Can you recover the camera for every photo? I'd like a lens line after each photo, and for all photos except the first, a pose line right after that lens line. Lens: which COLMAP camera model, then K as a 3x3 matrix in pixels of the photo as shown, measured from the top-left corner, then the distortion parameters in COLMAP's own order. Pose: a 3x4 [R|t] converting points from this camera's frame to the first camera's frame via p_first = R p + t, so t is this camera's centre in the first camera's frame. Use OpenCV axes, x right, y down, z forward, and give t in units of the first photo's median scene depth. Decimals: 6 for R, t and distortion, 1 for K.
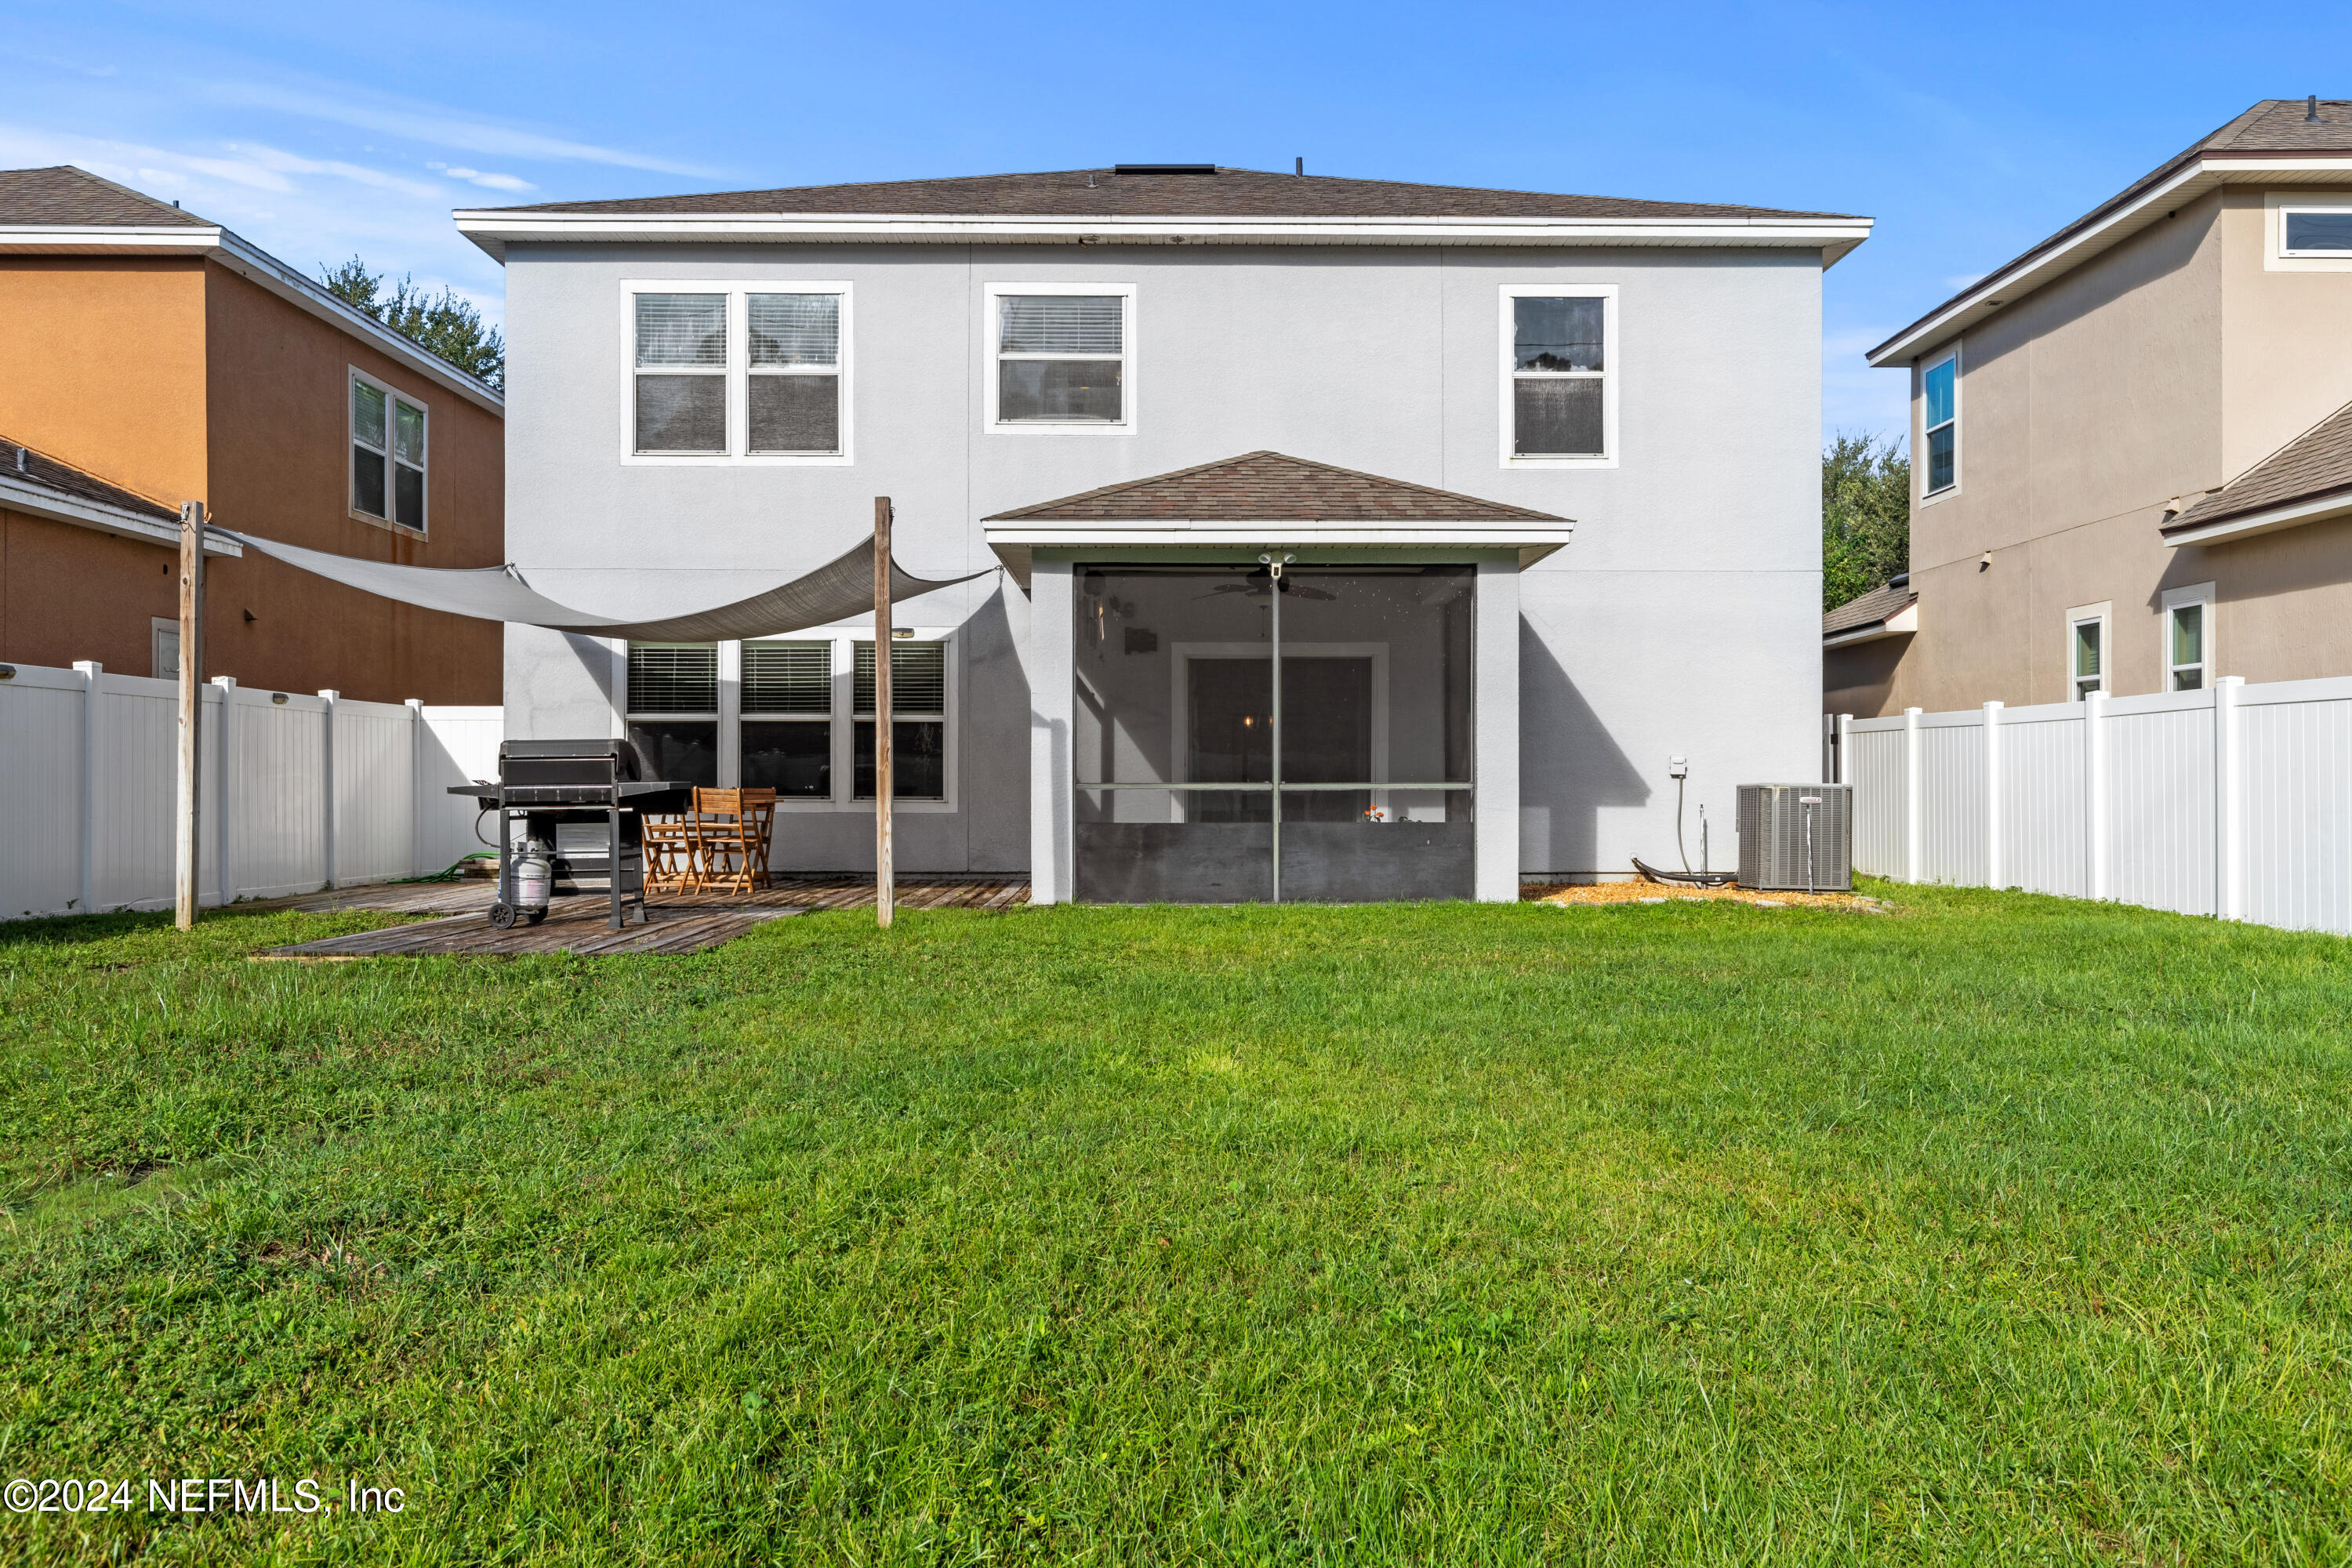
lens RADIAL K [[1807.0, 0, 1176.0], [0, 1807.0, 784.0], [0, 0, 1]] dist [-0.001478, 0.003378]
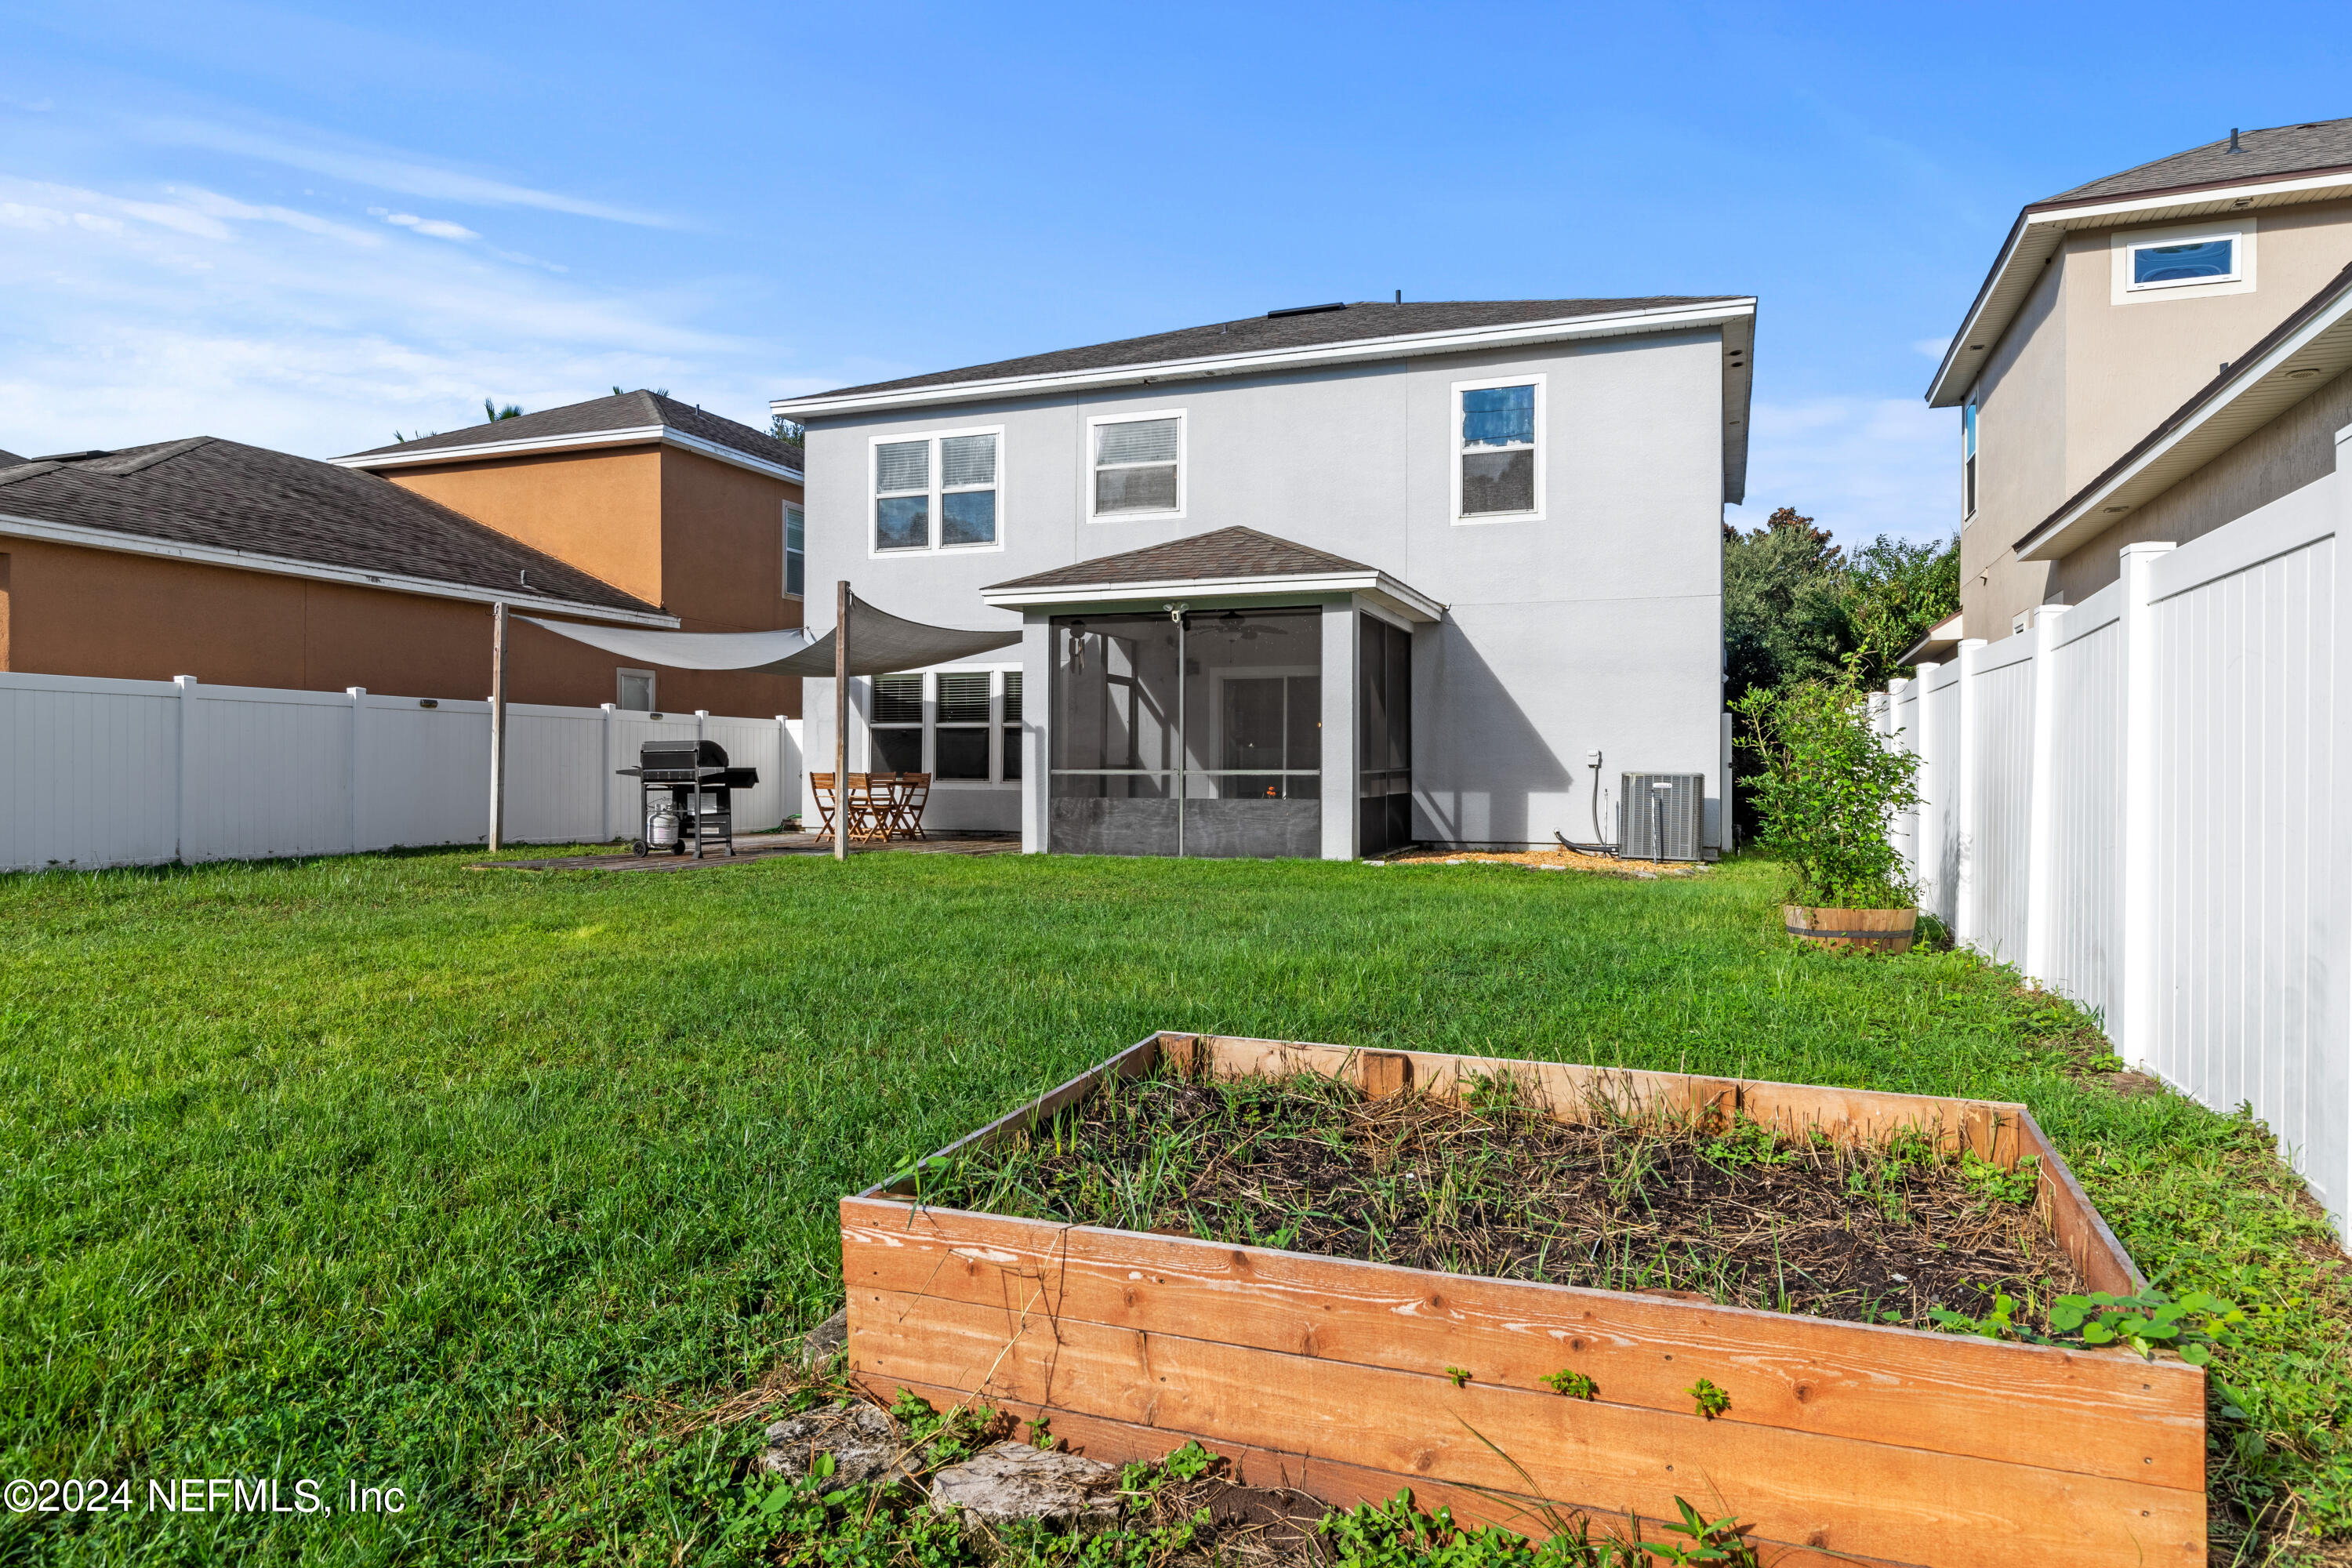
lens RADIAL K [[1417.2, 0, 1178.9], [0, 1417.2, 773.8], [0, 0, 1]] dist [-0.000629, -0.000844]
pose [[0.929704, 0.003396, -0.368291, 0.371695], [-0.003851, 0.999992, -0.000501, 0.002431], [0.368286, 0.001884, 0.929711, -0.005572]]
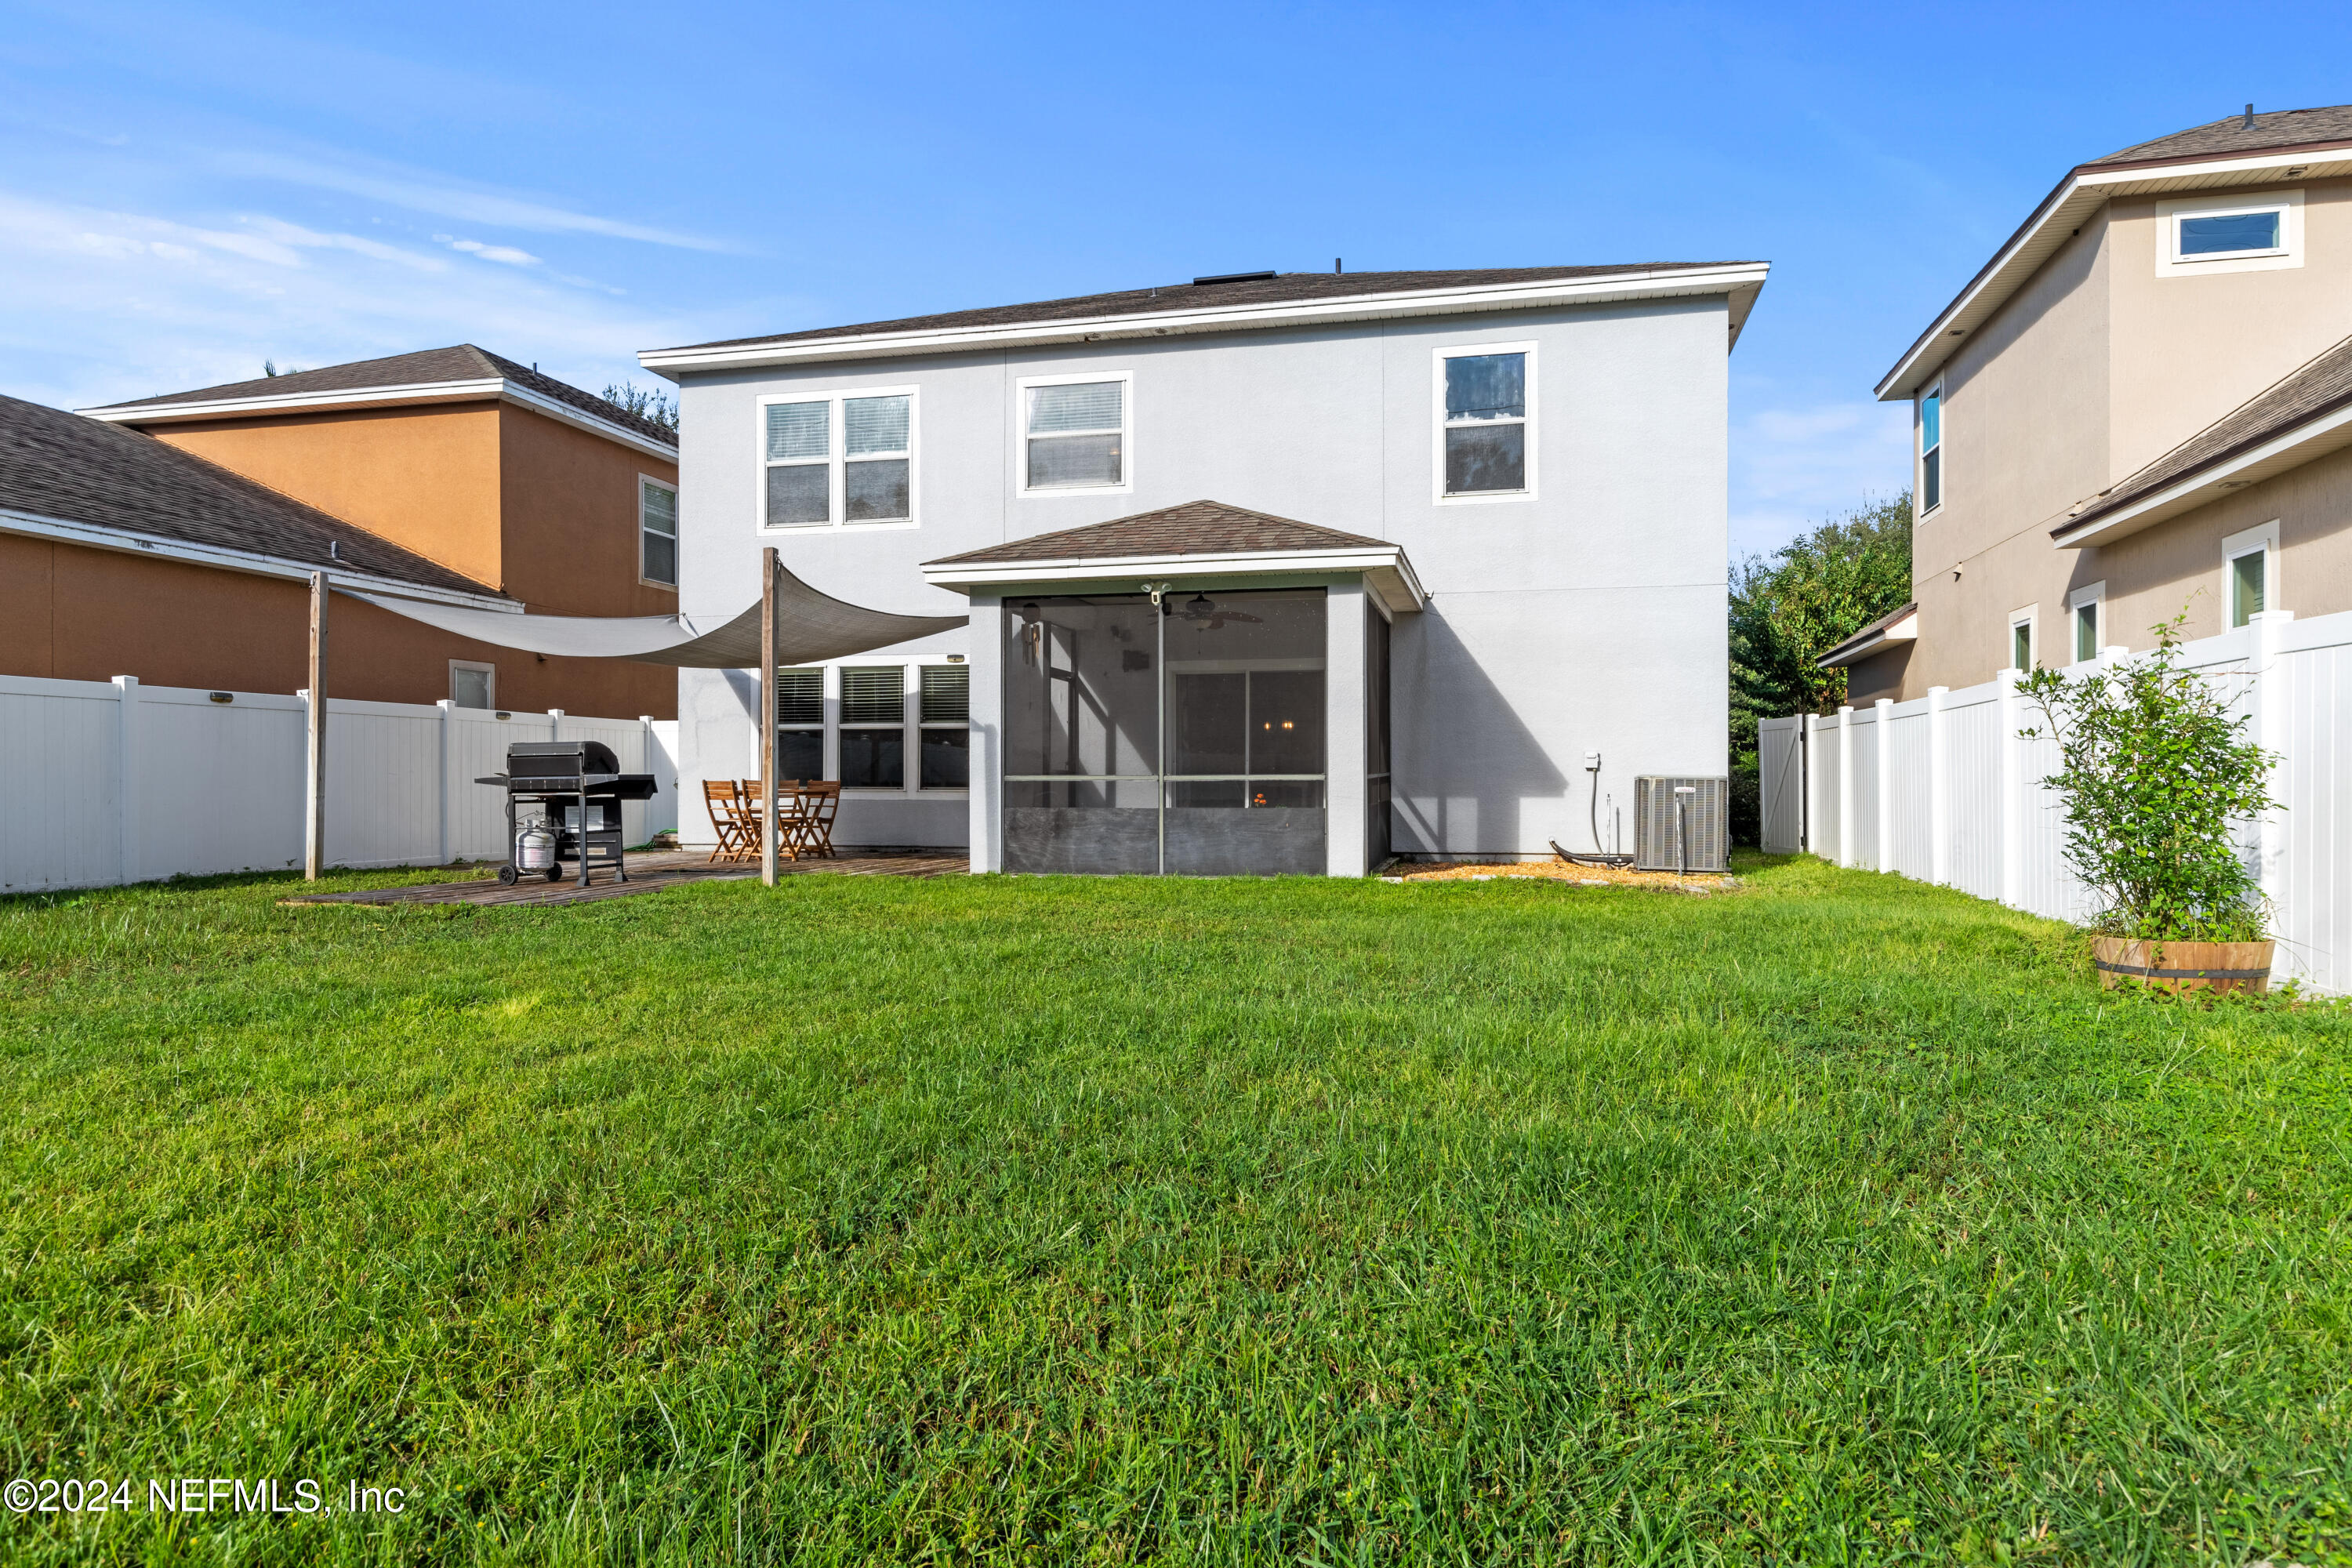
lens RADIAL K [[1401.9, 0, 1181.8], [0, 1401.9, 784.6], [0, 0, 1]] dist [-0.001419, 0.001113]
pose [[0.970099, -0.000813, -0.242709, 0.241933], [0.001190, 0.999998, 0.001405, 0.003673], [0.242708, -0.001652, 0.970098, 0.082880]]
